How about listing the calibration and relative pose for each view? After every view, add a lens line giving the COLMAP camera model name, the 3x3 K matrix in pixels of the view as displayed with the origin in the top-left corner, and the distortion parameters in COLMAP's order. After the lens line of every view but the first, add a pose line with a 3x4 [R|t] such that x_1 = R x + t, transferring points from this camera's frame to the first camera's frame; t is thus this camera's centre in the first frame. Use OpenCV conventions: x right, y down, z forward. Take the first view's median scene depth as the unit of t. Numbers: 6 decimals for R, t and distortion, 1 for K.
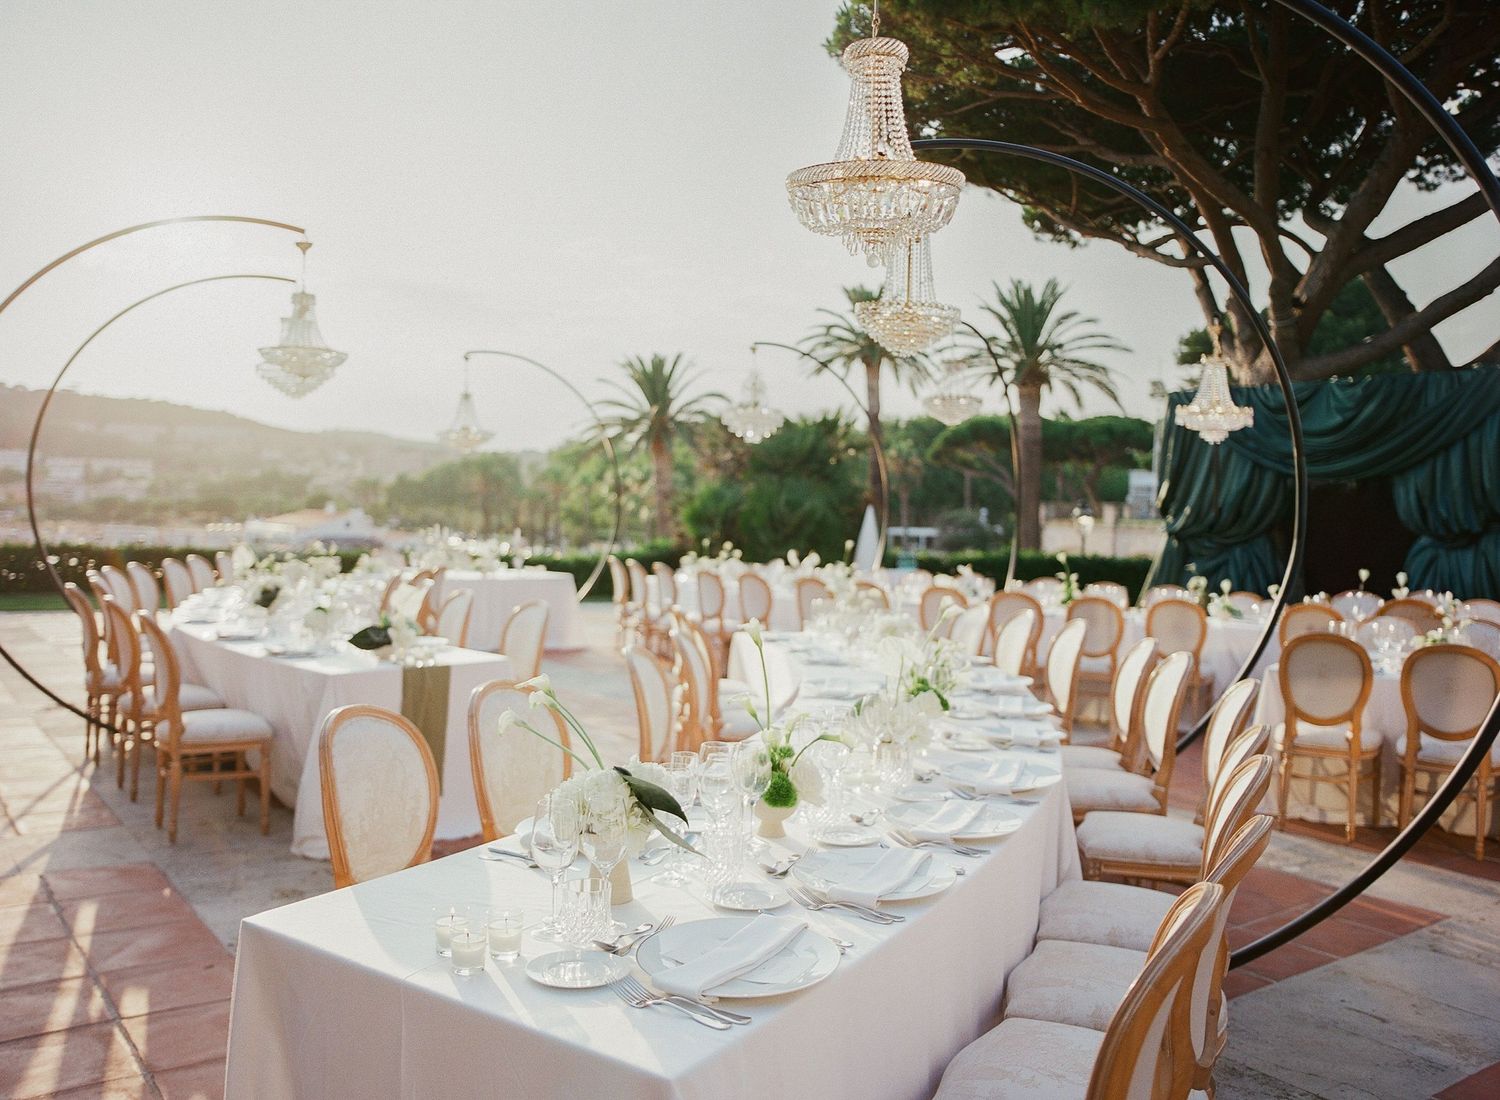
lens RADIAL K [[1331.4, 0, 750.0], [0, 1331.4, 550.0], [0, 0, 1]] dist [-0.002169, -0.001884]
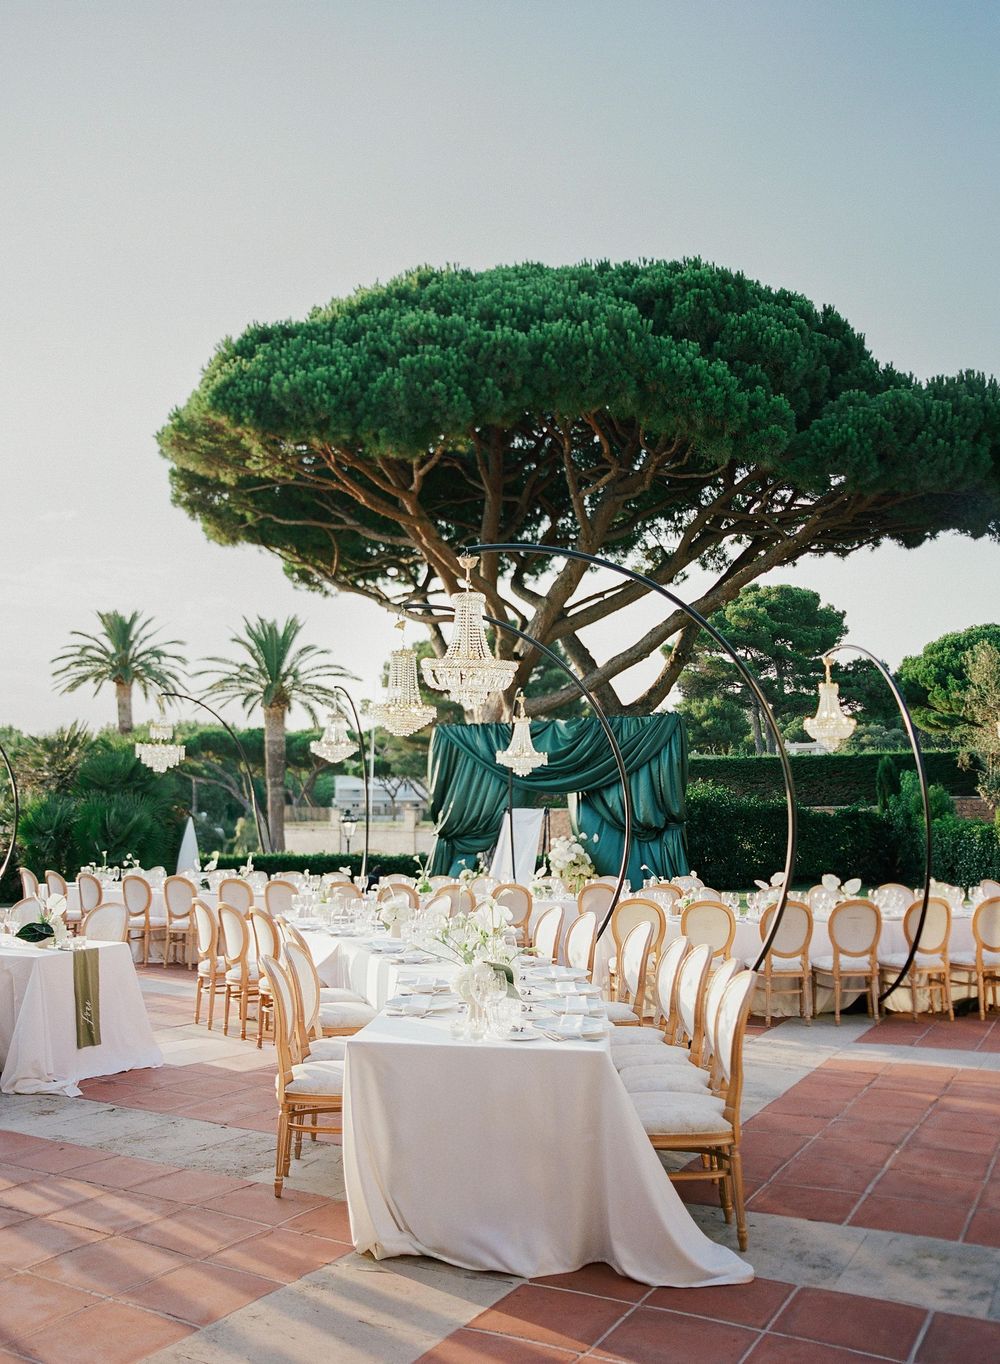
lens RADIAL K [[1259.6, 0, 500.0], [0, 1259.6, 682.0], [0, 0, 1]] dist [-0.226013, -0.000669]
pose [[0.912910, 0.018157, 0.407756, -0.072919], [0.036399, 0.991408, -0.125638, -0.003146], [-0.406534, 0.129538, 0.904406, -0.076047]]
